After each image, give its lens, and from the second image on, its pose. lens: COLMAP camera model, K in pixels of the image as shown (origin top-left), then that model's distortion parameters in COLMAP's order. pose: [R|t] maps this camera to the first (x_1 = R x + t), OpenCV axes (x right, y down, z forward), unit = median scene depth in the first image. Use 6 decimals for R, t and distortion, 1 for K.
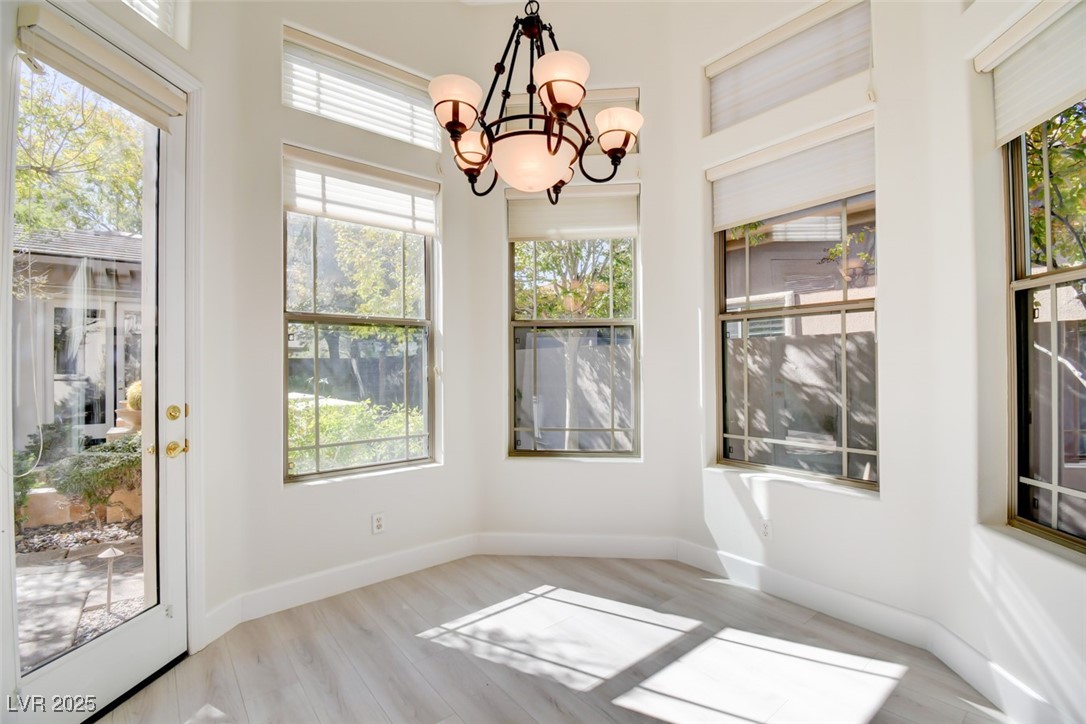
lens RADIAL K [[477.8, 0, 552.4], [0, 477.8, 364.2], [0, 0, 1]] dist [0.014941, -0.020479]
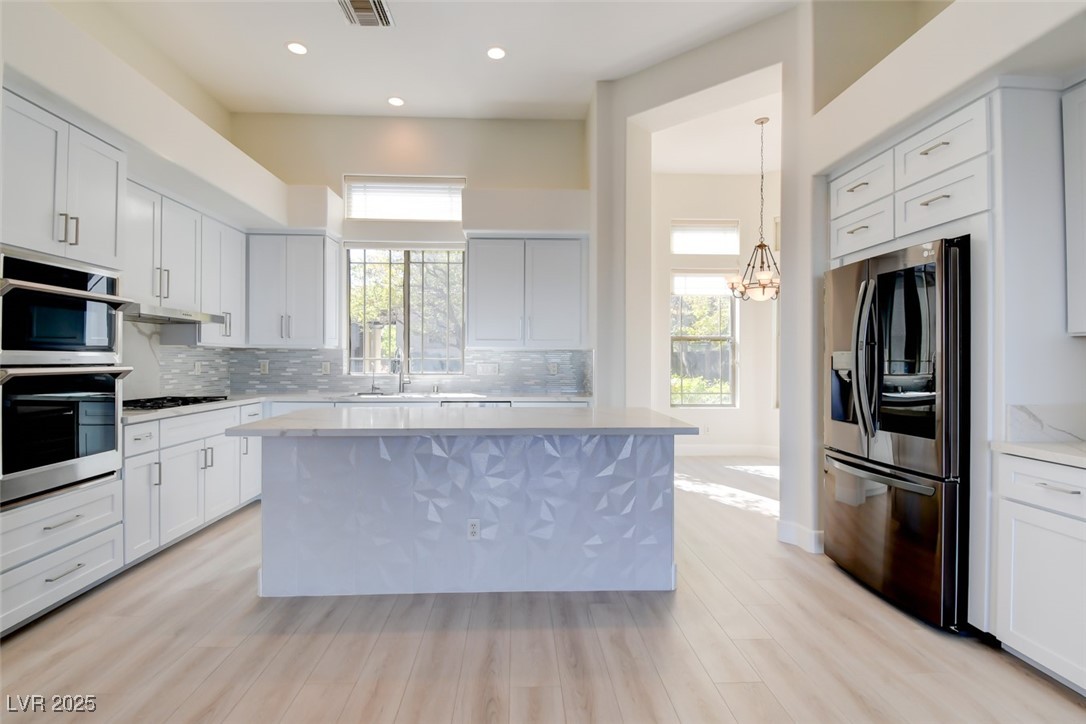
lens RADIAL K [[525.2, 0, 536.9], [0, 525.2, 358.7], [0, 0, 1]] dist [0.022945, -0.028598]
pose [[0.796419, 0.009537, -0.604670, 0.499316], [-0.005304, 0.999947, 0.008786, -0.015830], [0.604721, -0.003790, 0.796428, -1.480922]]
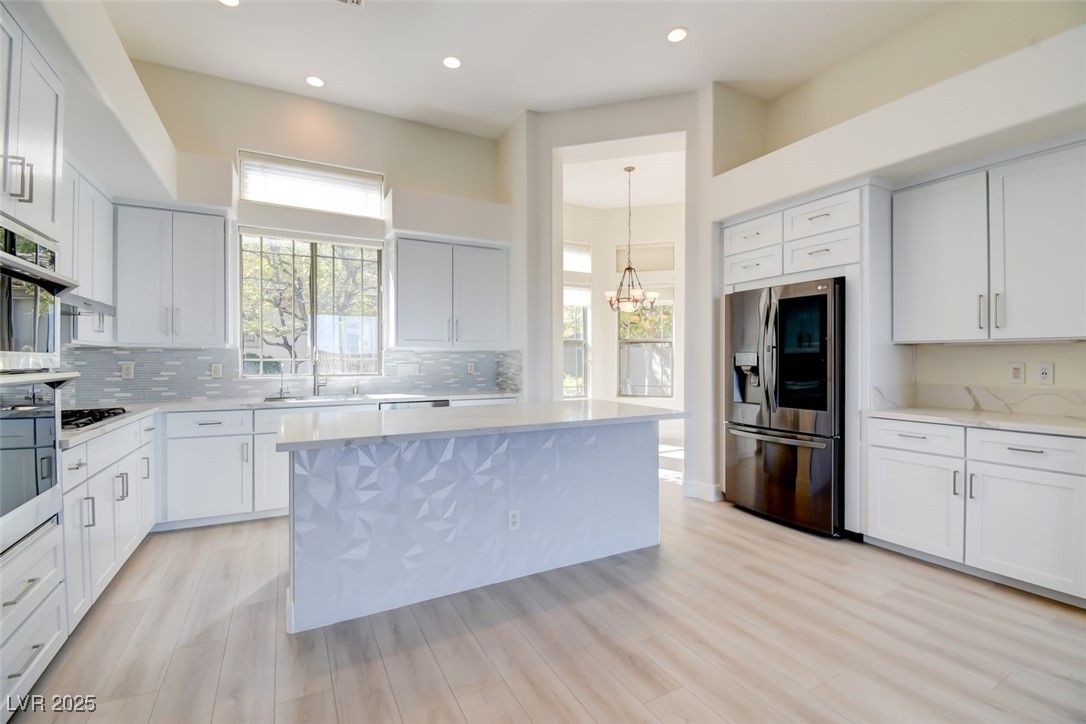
lens RADIAL K [[477.8, 0, 552.4], [0, 477.8, 364.2], [0, 0, 1]] dist [0.014941, -0.020479]
pose [[0.982199, 0.008466, -0.187653, 0.045268], [-0.005139, 0.999821, 0.018209, -0.014127], [0.187773, -0.016921, 0.982067, -1.691954]]
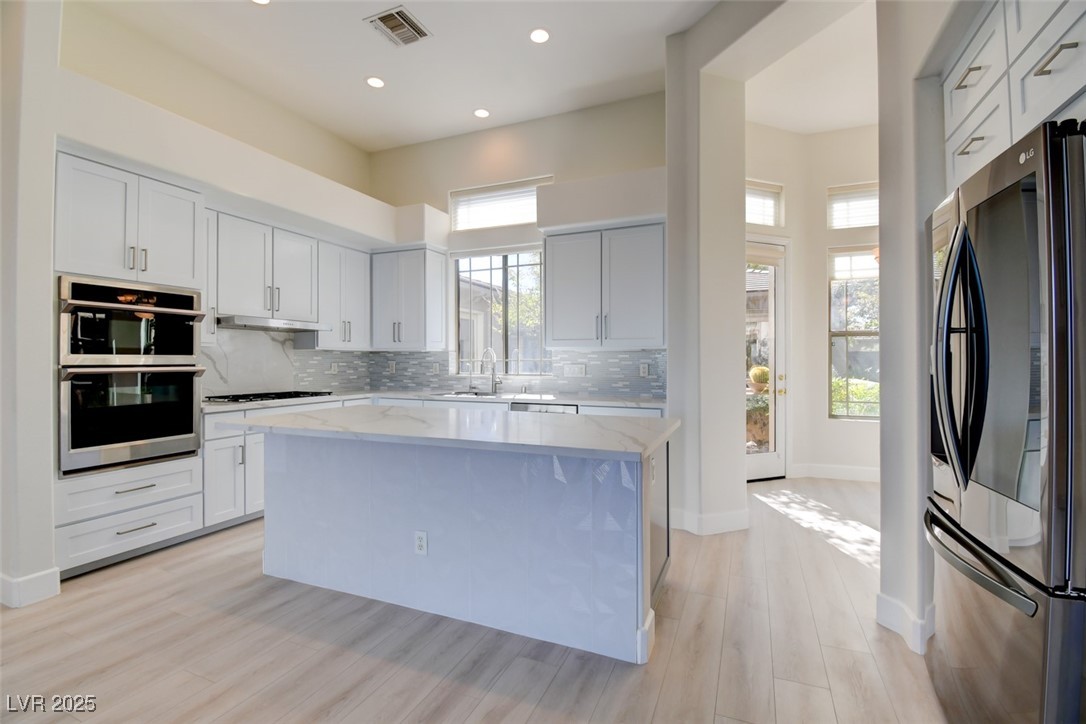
lens RADIAL K [[488.6, 0, 540.4], [0, 488.6, 359.5], [0, 0, 1]] dist [0.016836, -0.022382]
pose [[0.458073, 0.005955, -0.888895, 0.669706], [0.002573, 0.999964, 0.008026, -0.012297], [0.888911, -0.005964, 0.458041, -0.951559]]
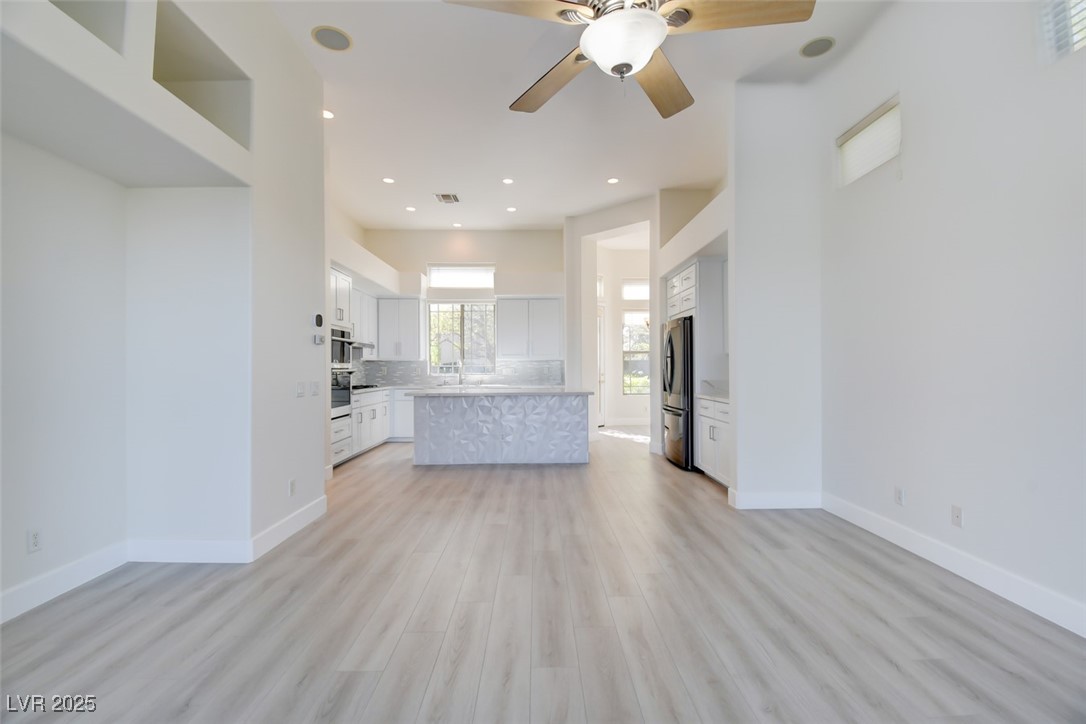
lens RADIAL K [[477.8, 0, 552.4], [0, 477.8, 364.2], [0, 0, 1]] dist [0.014941, -0.020479]
pose [[0.792737, -0.000129, -0.609563, 1.309794], [0.002739, 0.999991, 0.003350, -0.015680], [0.609557, -0.004325, 0.792730, -2.344500]]
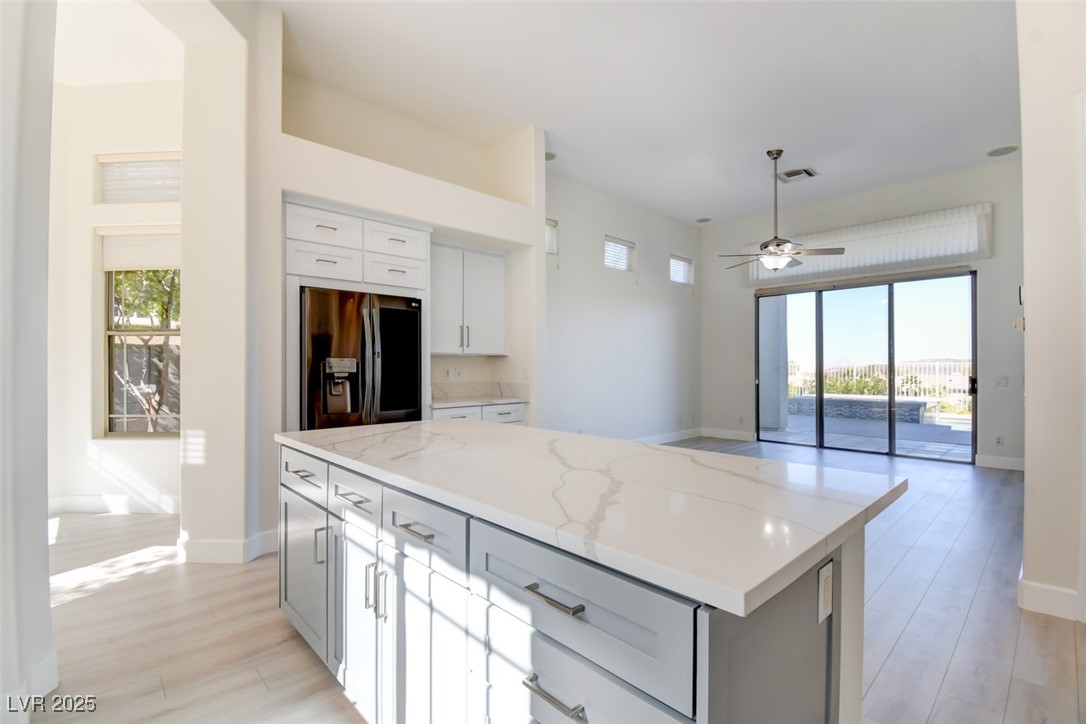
lens RADIAL K [[488.6, 0, 540.4], [0, 488.6, 359.5], [0, 0, 1]] dist [0.016836, -0.022382]
pose [[-0.054168, 0.022022, 0.998289, -0.991287], [-0.003268, 0.999748, -0.022232, 0.005776], [-0.998526, -0.004467, -0.054083, -0.664607]]
